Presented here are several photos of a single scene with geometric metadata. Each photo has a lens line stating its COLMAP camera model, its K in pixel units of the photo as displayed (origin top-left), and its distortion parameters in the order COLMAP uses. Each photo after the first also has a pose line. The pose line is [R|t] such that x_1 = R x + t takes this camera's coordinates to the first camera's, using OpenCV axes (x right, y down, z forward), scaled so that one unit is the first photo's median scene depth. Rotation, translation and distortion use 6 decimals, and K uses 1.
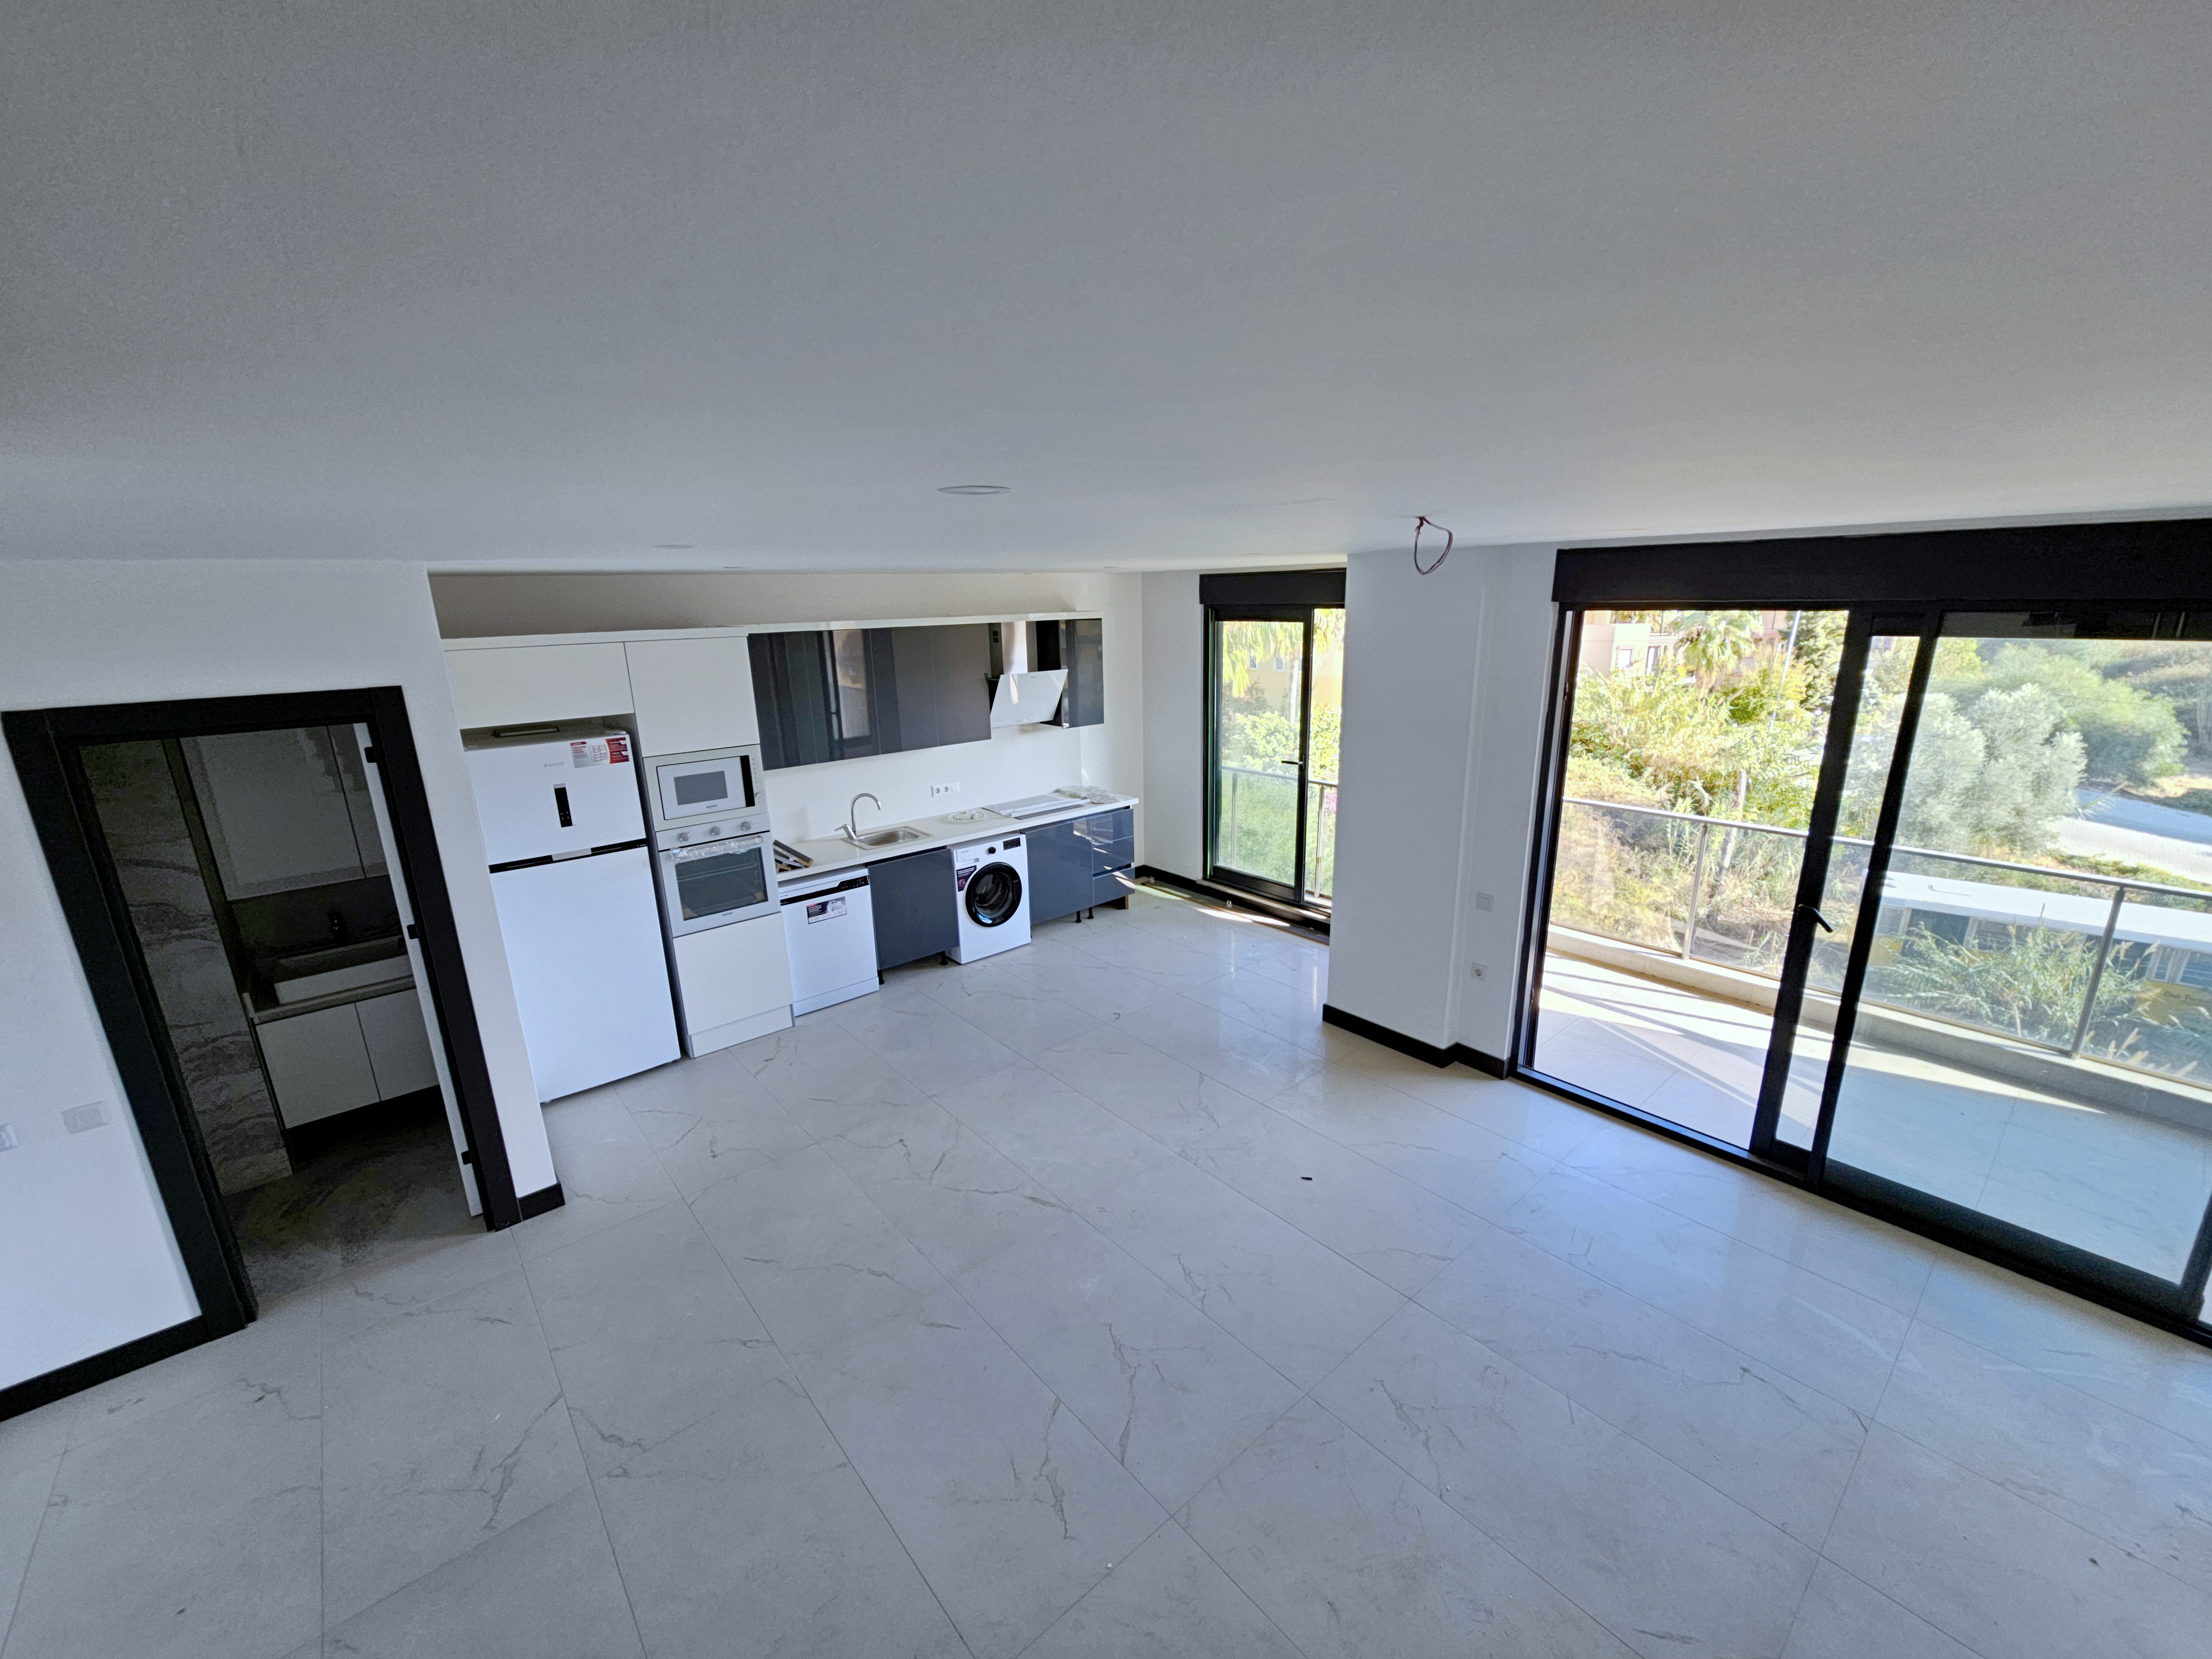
lens RADIAL K [[903.6, 0, 1103.9], [0, 903.6, 840.9], [0, 0, 1]] dist [-0.001779, -0.000524]
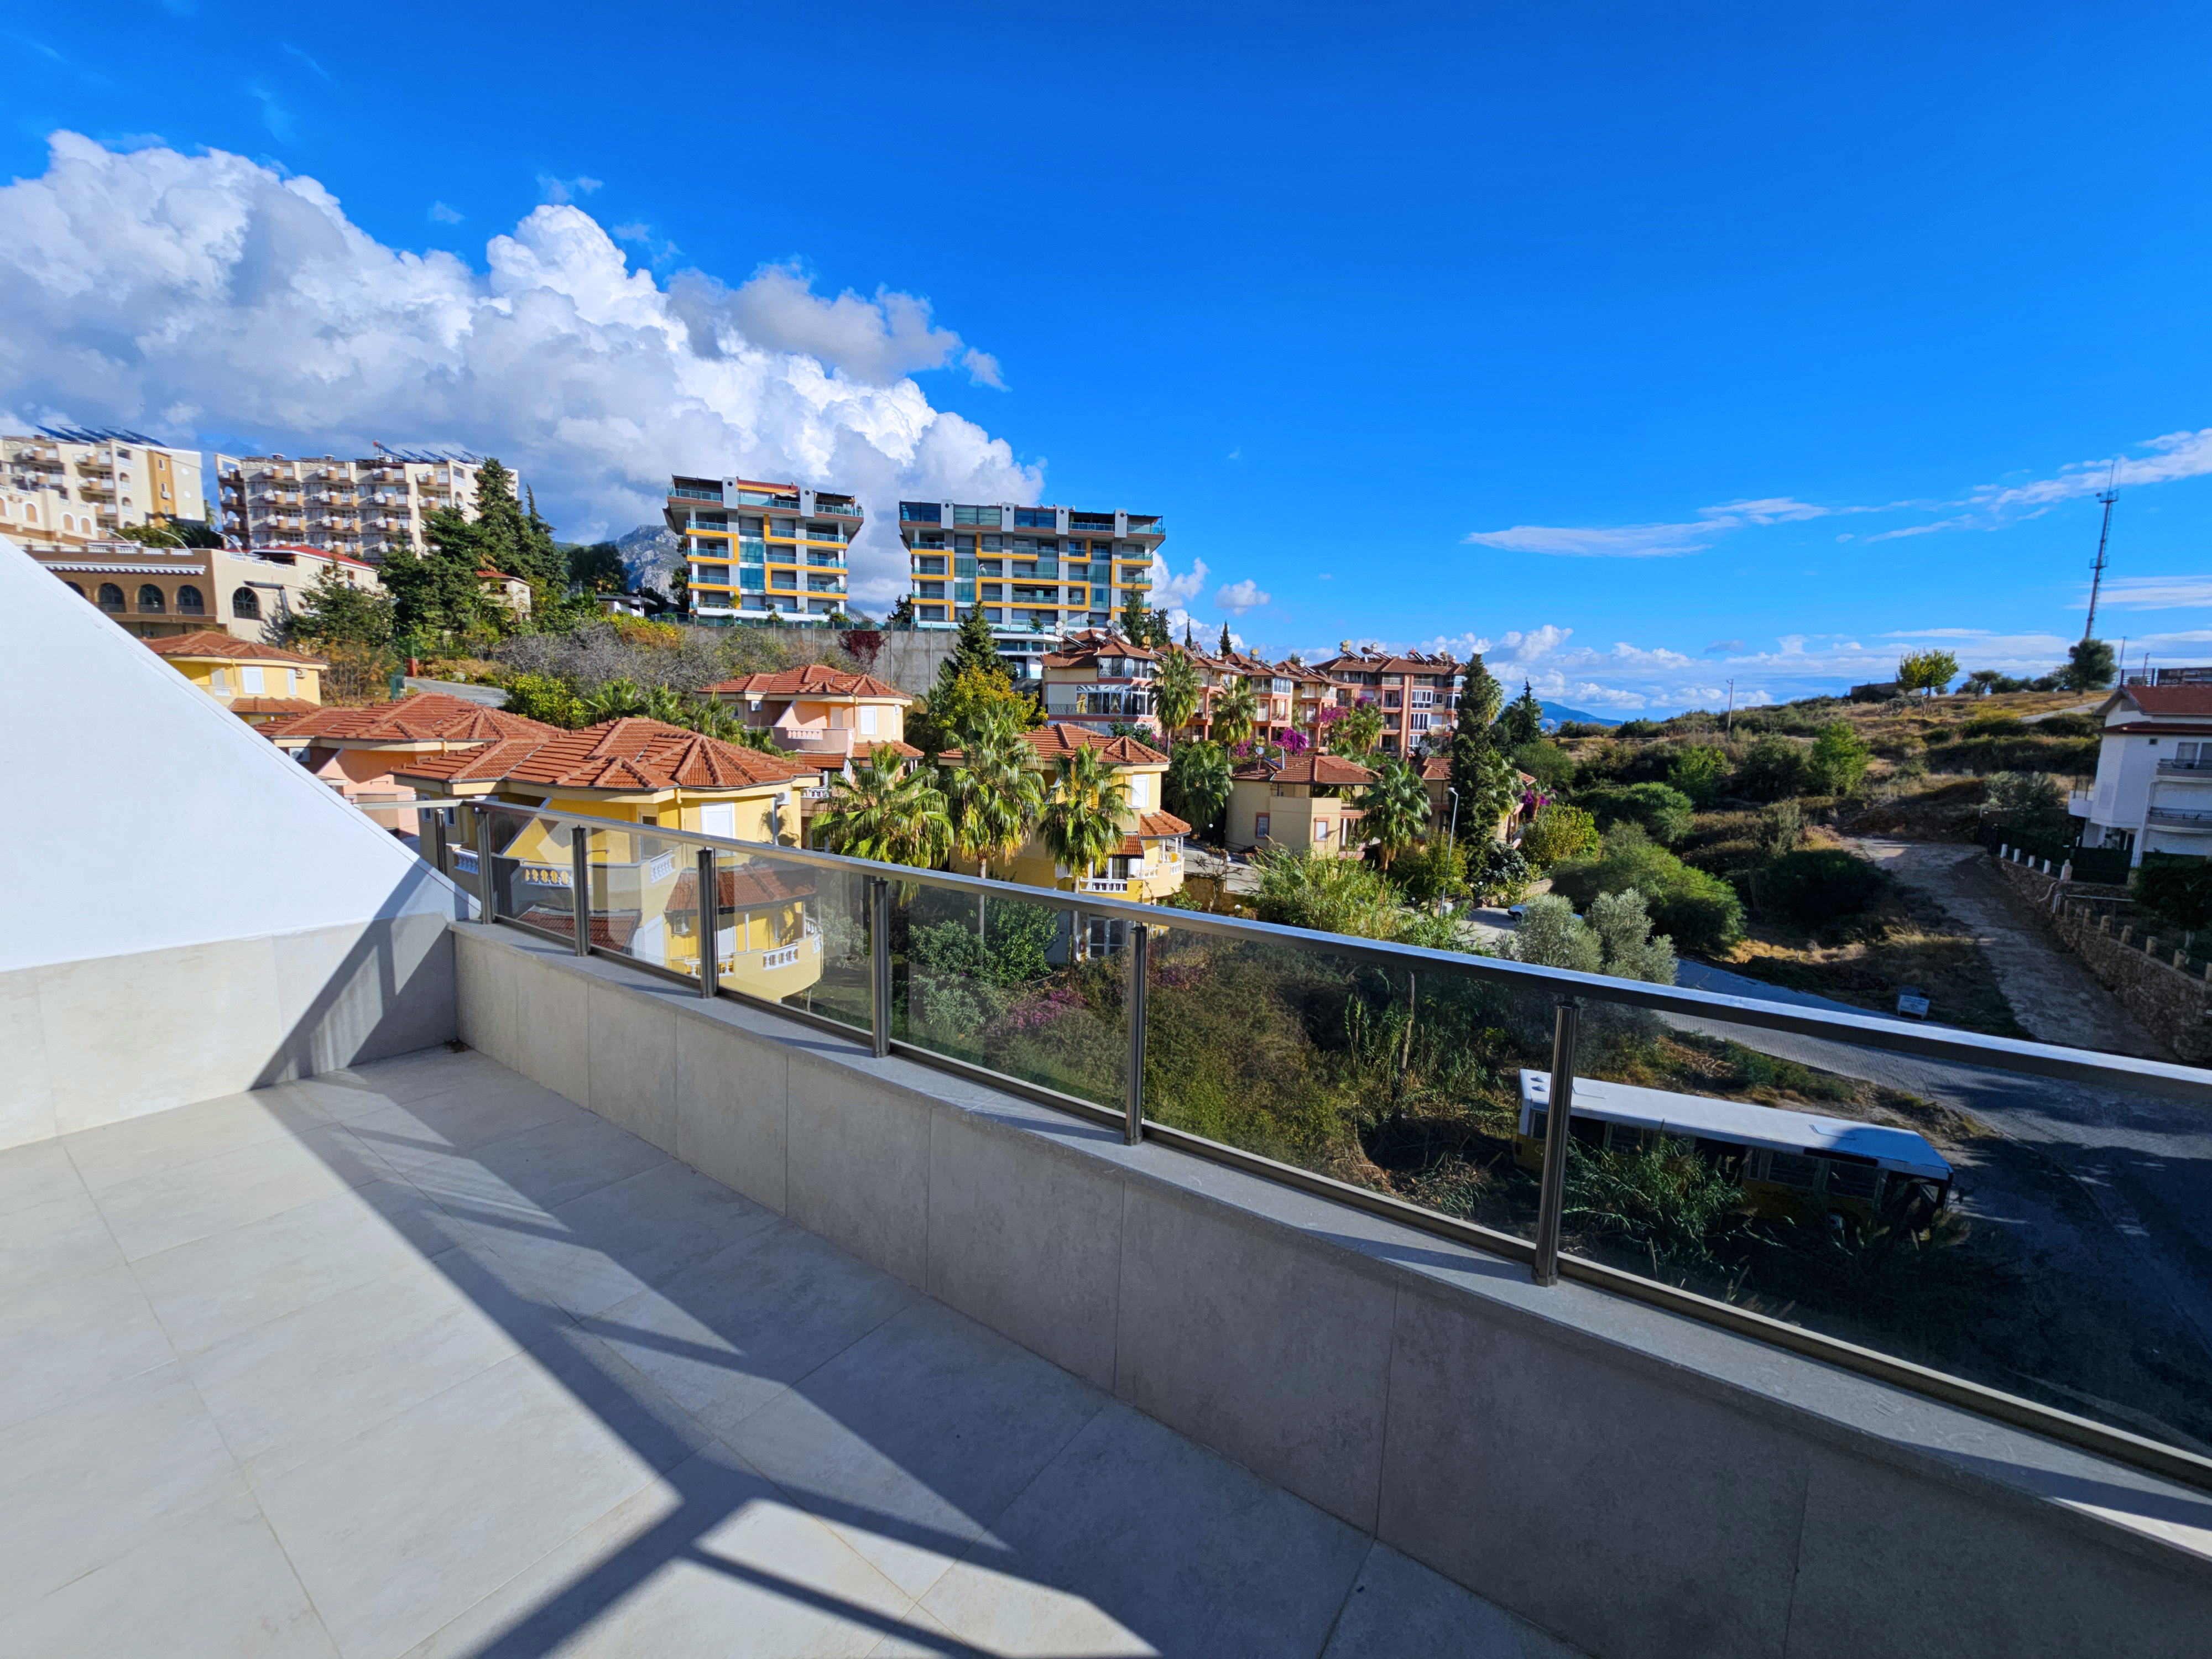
lens RADIAL K [[903.6, 0, 1106.0], [0, 903.6, 836.9], [0, 0, 1]] dist [-0.001779, -0.000524]
pose [[0.966650, 0.012758, 0.255783, 0.536656], [0.022695, 0.990562, -0.135175, -0.523435], [-0.255093, 0.136472, 0.957237, 0.404433]]
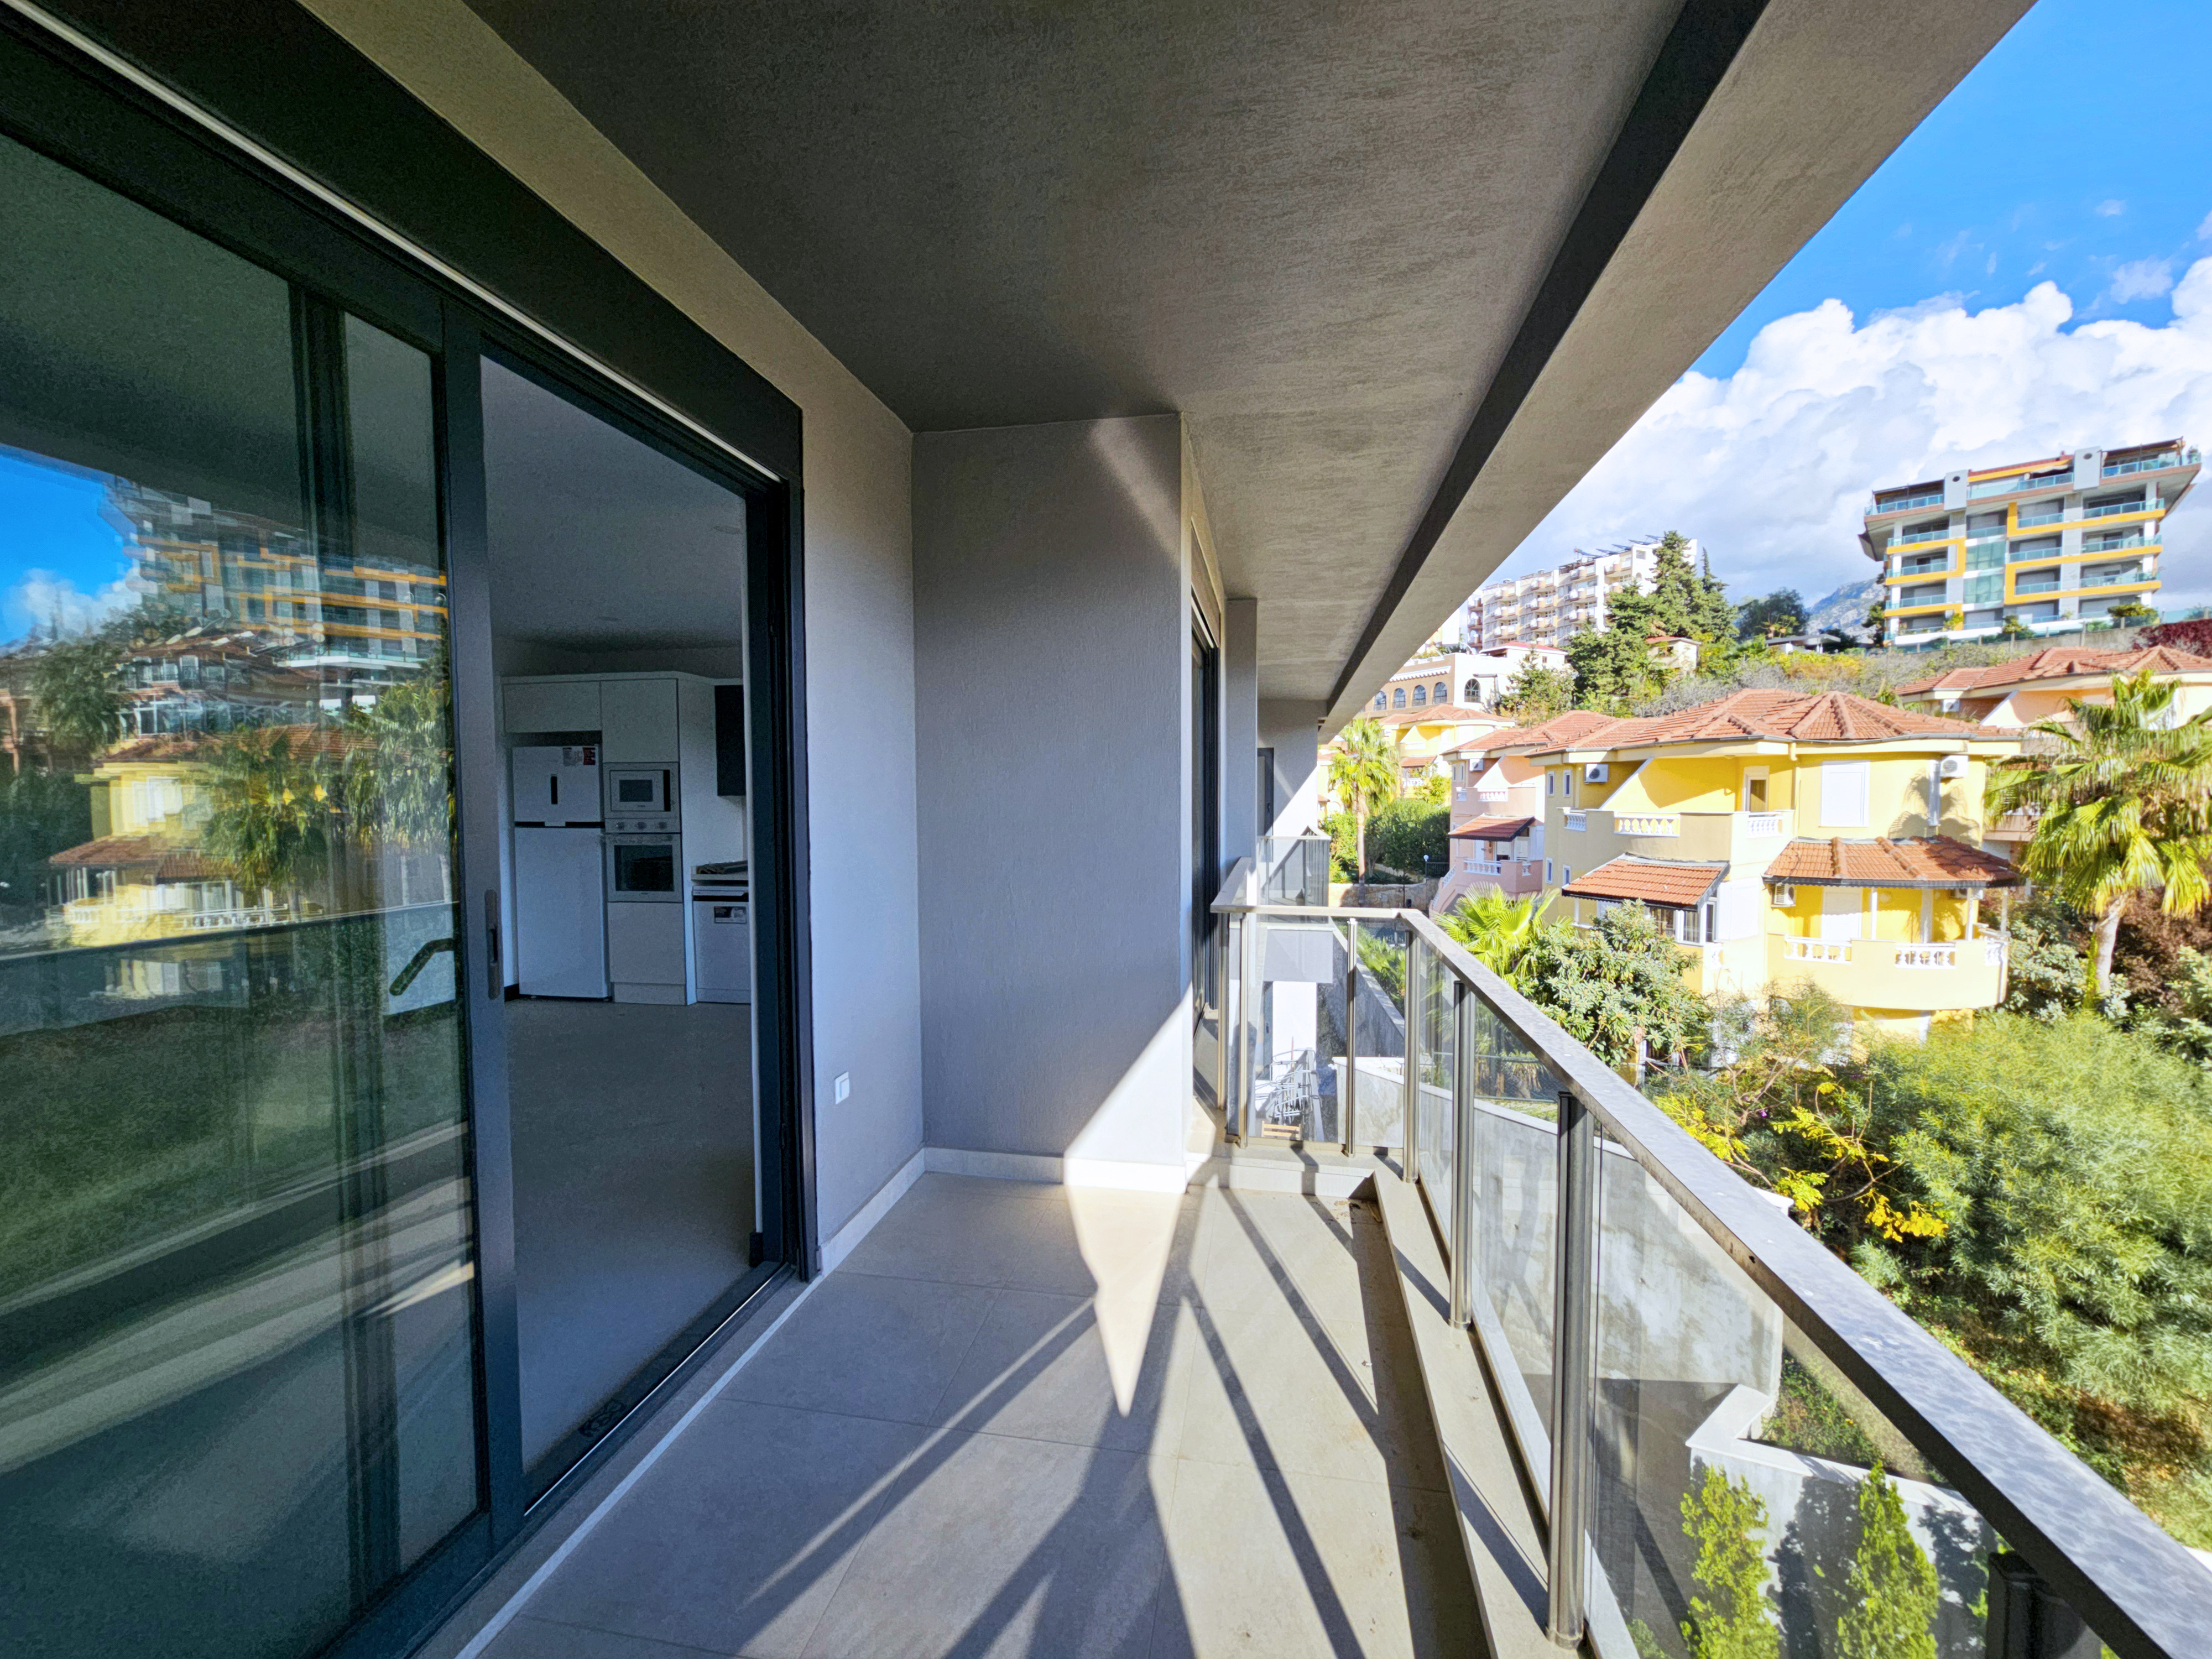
lens RADIAL K [[903.6, 0, 1108.9], [0, 903.6, 840.9], [0, 0, 1]] dist [-0.001779, -0.000524]
pose [[0.630380, 0.059493, -0.774004, 0.805350], [-0.214700, 0.971528, -0.100184, -0.003087], [0.746006, 0.229333, 0.625205, 0.559236]]
